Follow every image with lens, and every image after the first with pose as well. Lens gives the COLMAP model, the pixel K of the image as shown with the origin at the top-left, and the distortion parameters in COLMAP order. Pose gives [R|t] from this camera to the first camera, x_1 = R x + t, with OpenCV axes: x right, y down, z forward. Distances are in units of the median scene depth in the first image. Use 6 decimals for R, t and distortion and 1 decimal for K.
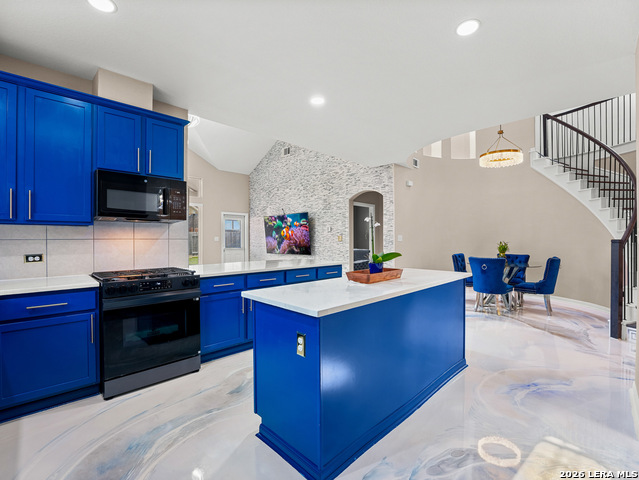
lens RADIAL K [[291.3, 0, 322.3], [0, 291.3, 243.4], [0, 0, 1]] dist [-0.024228, 0.001149]
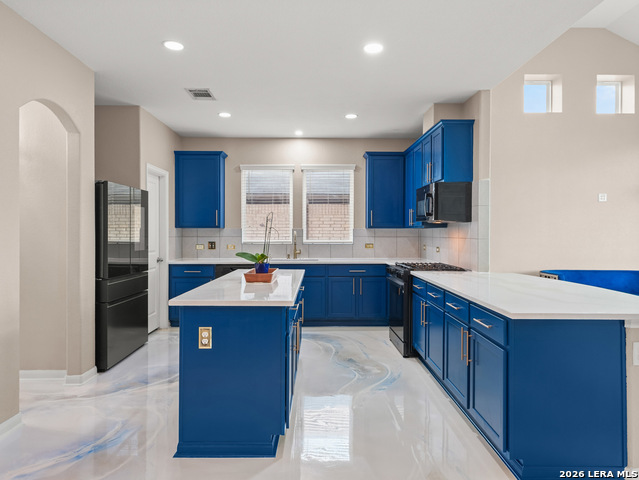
lens RADIAL K [[414.8, 0, 317.3], [0, 414.8, 237.6], [0, 0, 1]] dist [0.008801, 0.004022]
pose [[-0.697171, 0.007992, -0.716860, 0.388391], [-0.013017, 0.999632, 0.023805, -0.021262], [0.716787, 0.025927, -0.696810, 0.766880]]
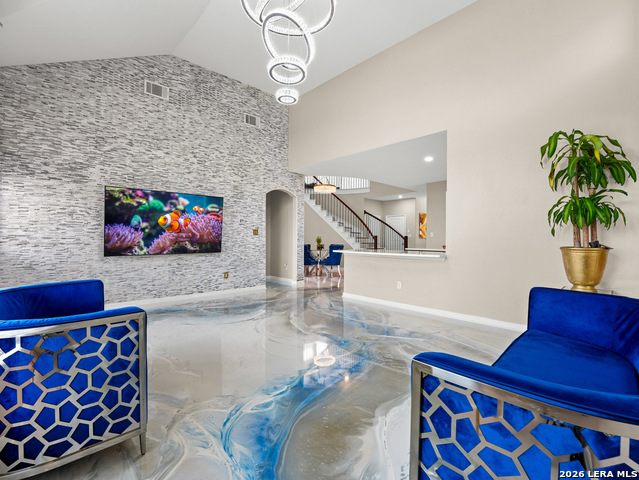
lens RADIAL K [[291.3, 0, 318.7], [0, 291.3, 238.8], [0, 0, 1]] dist [-0.024228, 0.001149]
pose [[0.034194, 0.001271, 0.999414, -0.890684], [0.007554, 0.999970, -0.001530, 0.007883], [-0.999387, 0.007602, 0.034183, 0.774858]]
